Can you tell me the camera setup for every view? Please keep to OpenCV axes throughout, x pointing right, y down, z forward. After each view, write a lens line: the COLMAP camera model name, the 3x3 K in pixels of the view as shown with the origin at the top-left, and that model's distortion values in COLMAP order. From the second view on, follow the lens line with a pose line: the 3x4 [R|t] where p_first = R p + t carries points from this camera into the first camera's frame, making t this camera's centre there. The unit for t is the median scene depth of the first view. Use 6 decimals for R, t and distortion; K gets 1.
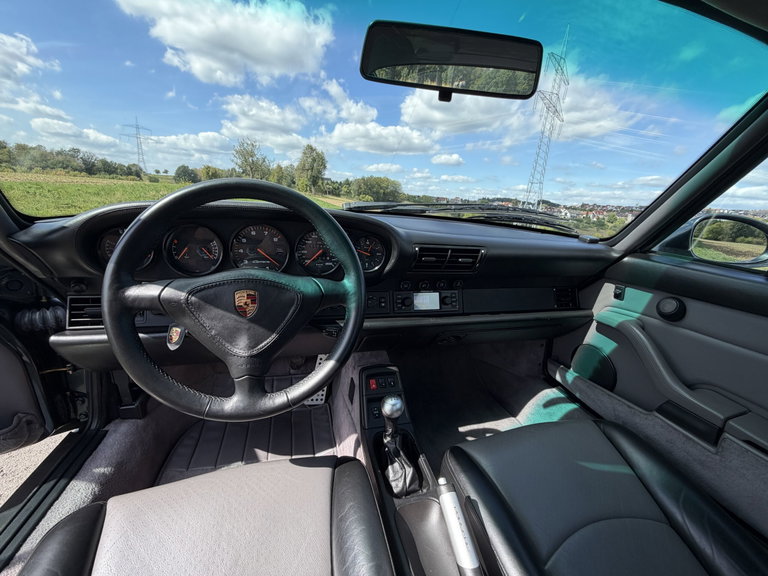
lens RADIAL K [[309.6, 0, 384.0], [0, 309.6, 288.0], [0, 0, 1]] dist [0.004491, 0.000199]
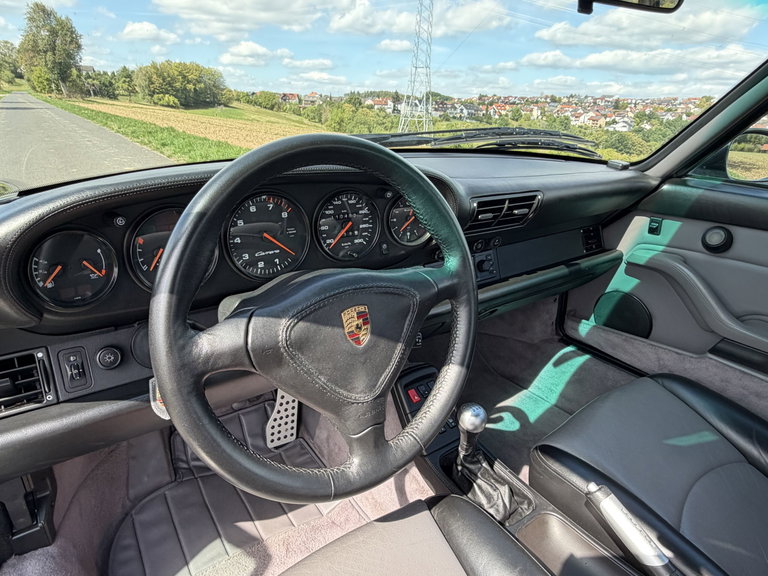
lens RADIAL K [[462.8, 0, 372.7], [0, 462.8, 287.3], [0, 0, 1]] dist [0.001164, 0.000748]
pose [[0.941018, -0.161973, 0.297067, -0.372915], [0.127761, 0.983075, 0.131305, -0.085858], [-0.313307, -0.085607, 0.945785, 0.025369]]
